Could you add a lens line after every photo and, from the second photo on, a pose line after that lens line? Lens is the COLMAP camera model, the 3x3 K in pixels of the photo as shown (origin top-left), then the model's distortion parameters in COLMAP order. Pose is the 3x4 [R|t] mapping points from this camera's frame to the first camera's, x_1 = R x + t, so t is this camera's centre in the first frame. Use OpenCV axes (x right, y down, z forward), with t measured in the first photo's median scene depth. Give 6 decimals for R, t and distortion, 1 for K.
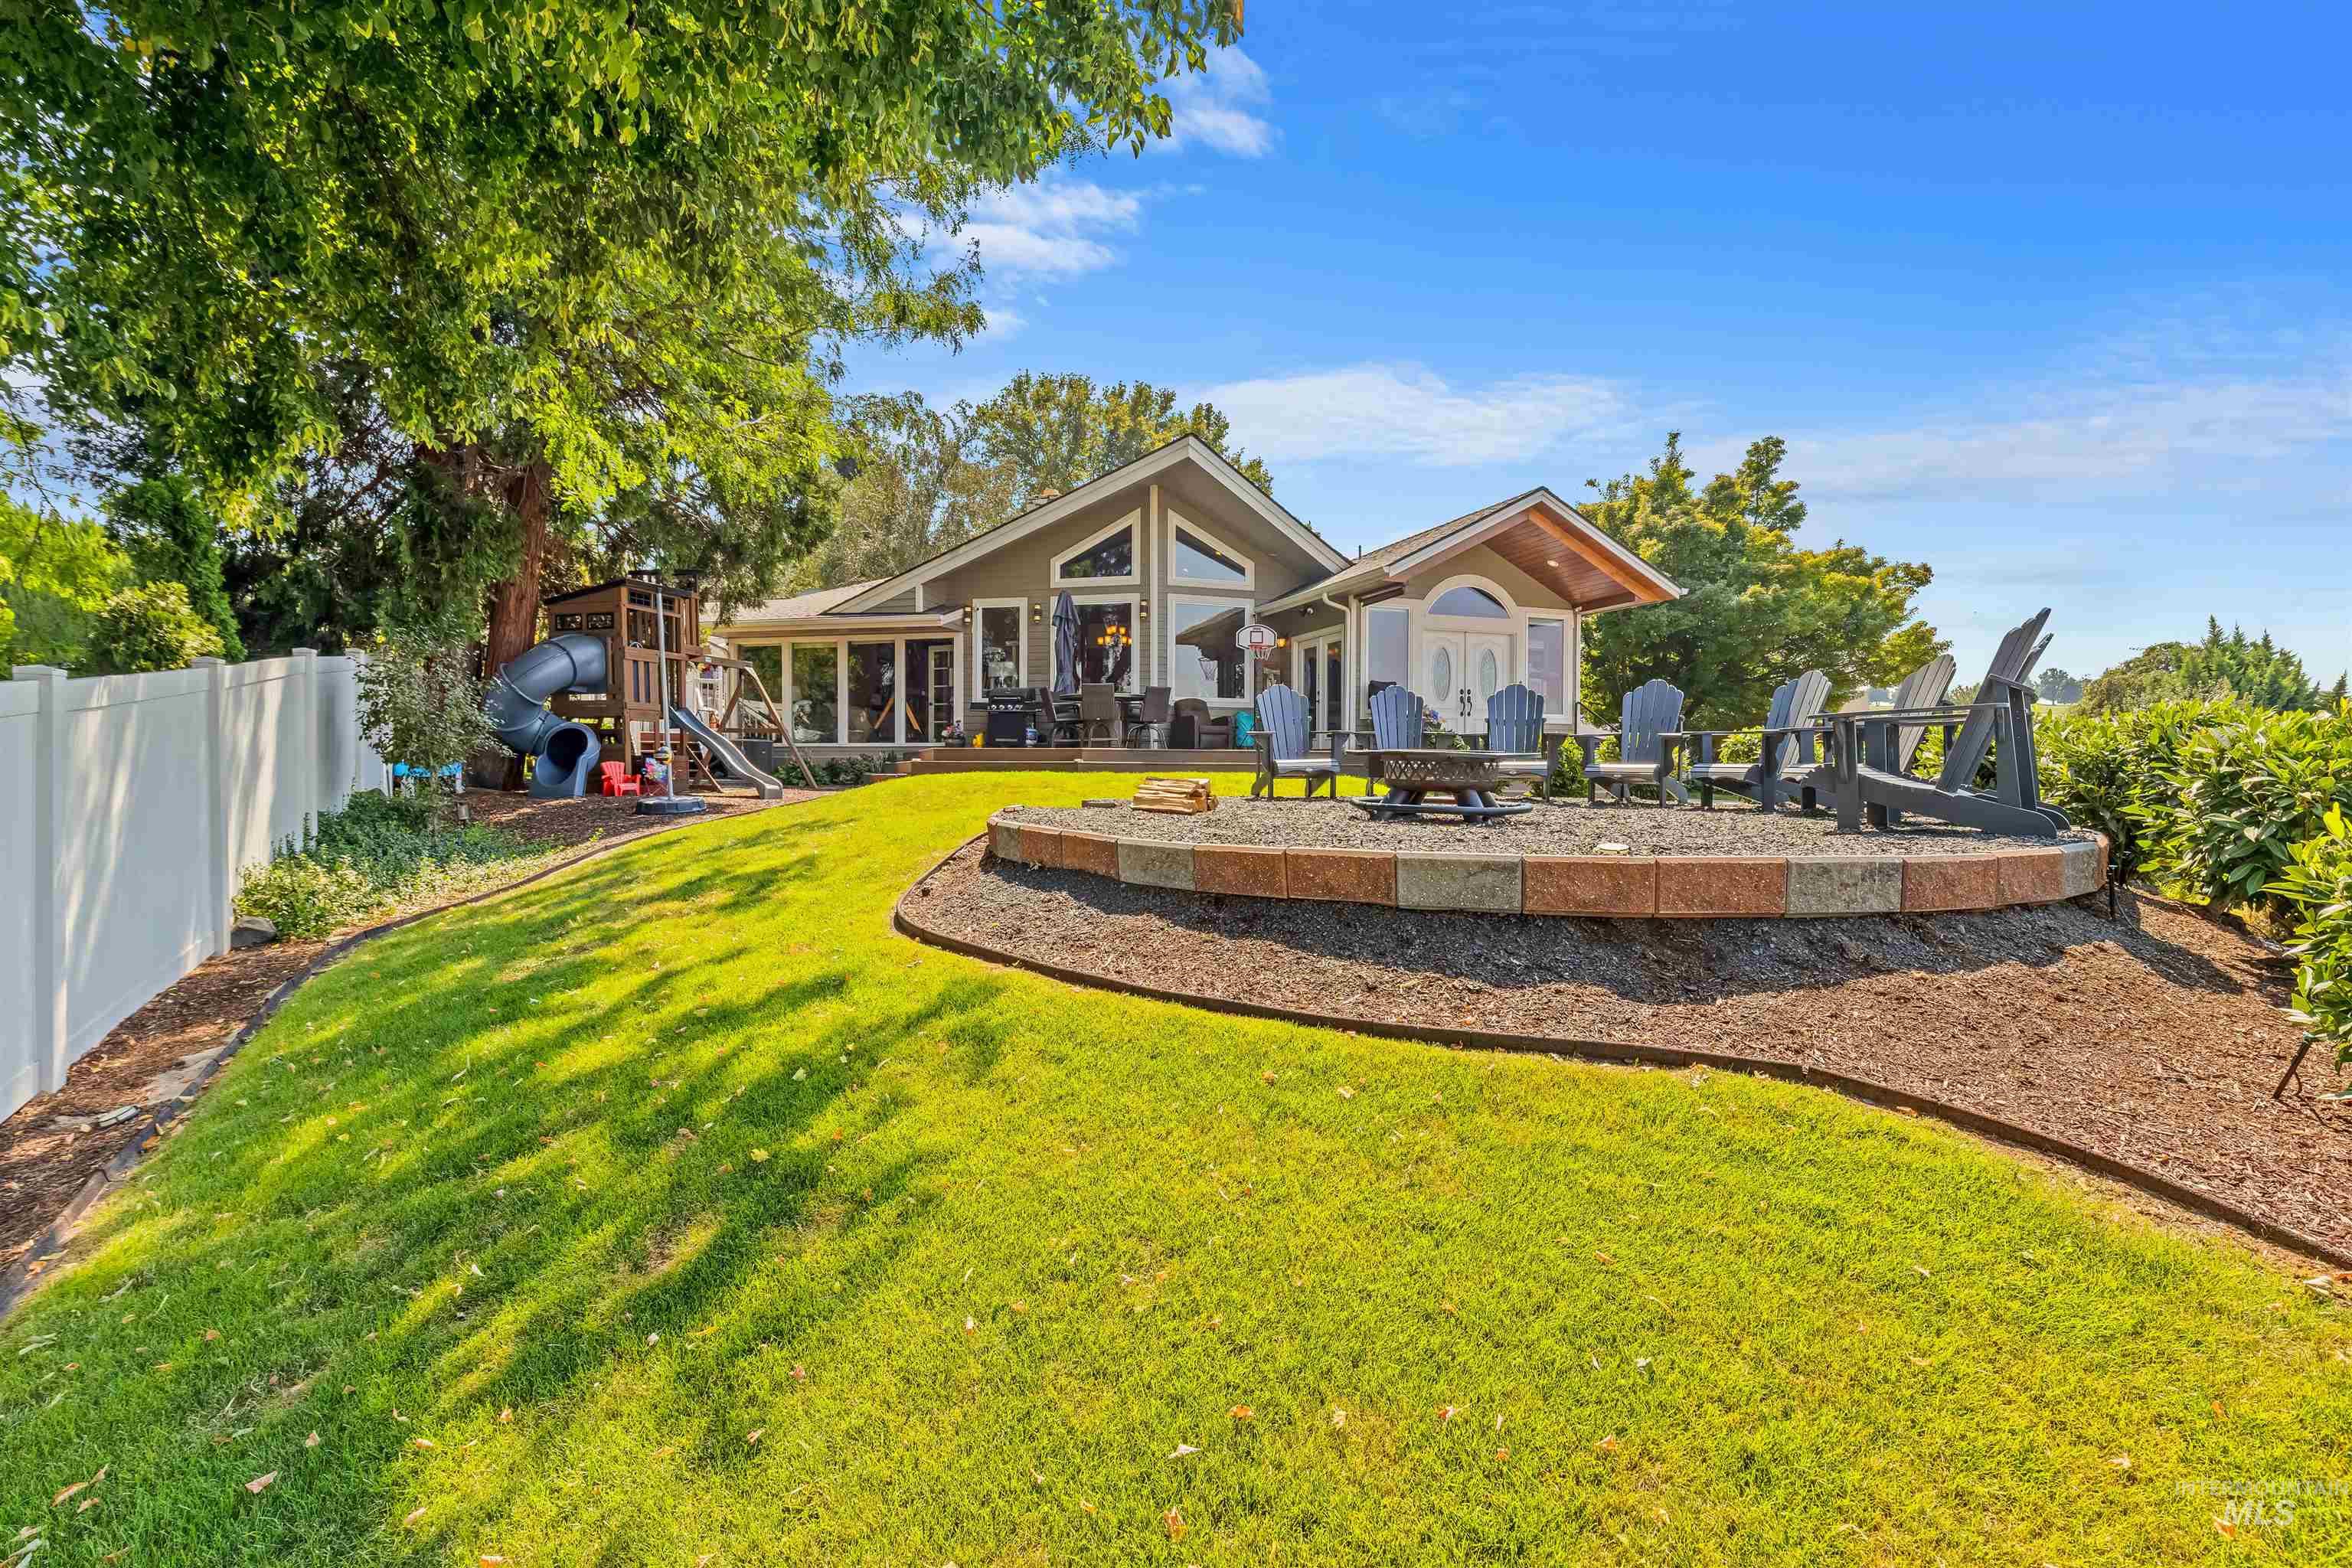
lens RADIAL K [[1141.2, 0, 1254.0], [0, 1141.2, 781.8], [0, 0, 1]] dist [0.011589, 0.000070]
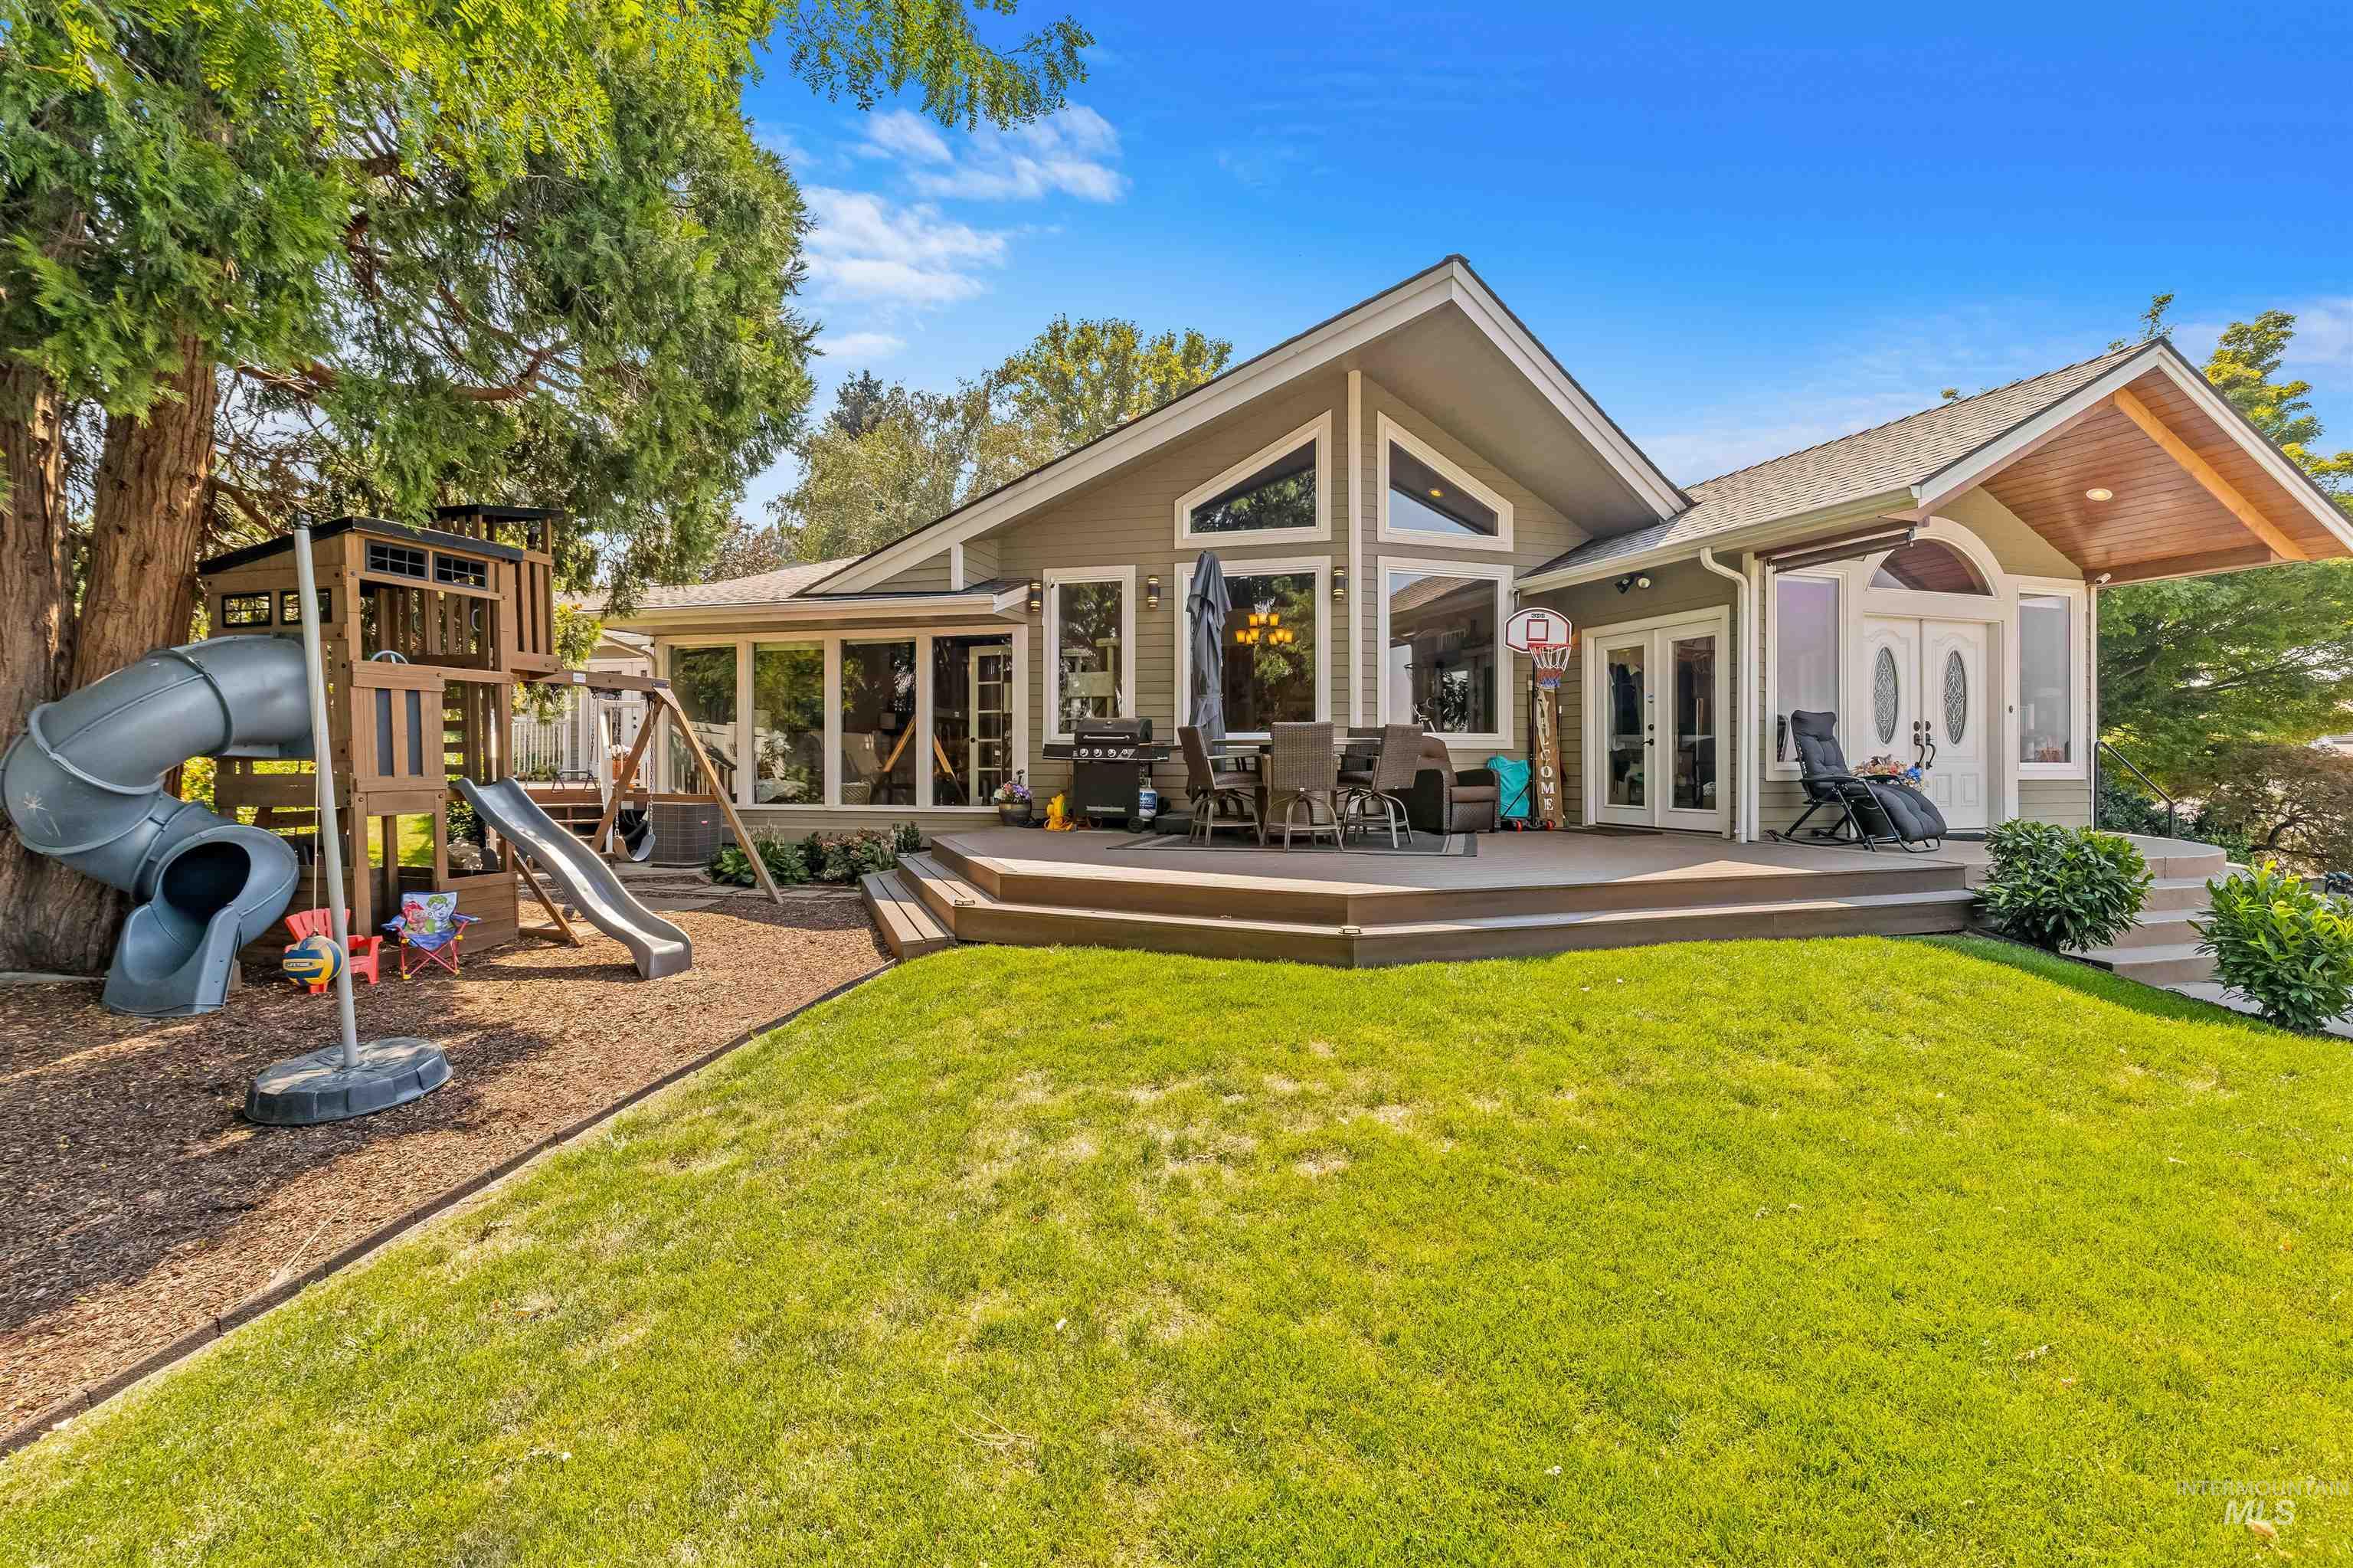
lens RADIAL K [[1119.5, 0, 1222.8], [0, 1119.5, 777.5], [0, 0, 1]] dist [0.002492, 0.000018]
pose [[0.999458, -0.000183, -0.032915, -0.133158], [0.000510, 0.999951, 0.009927, -0.056227], [0.032911, -0.009939, 0.999409, 0.414694]]
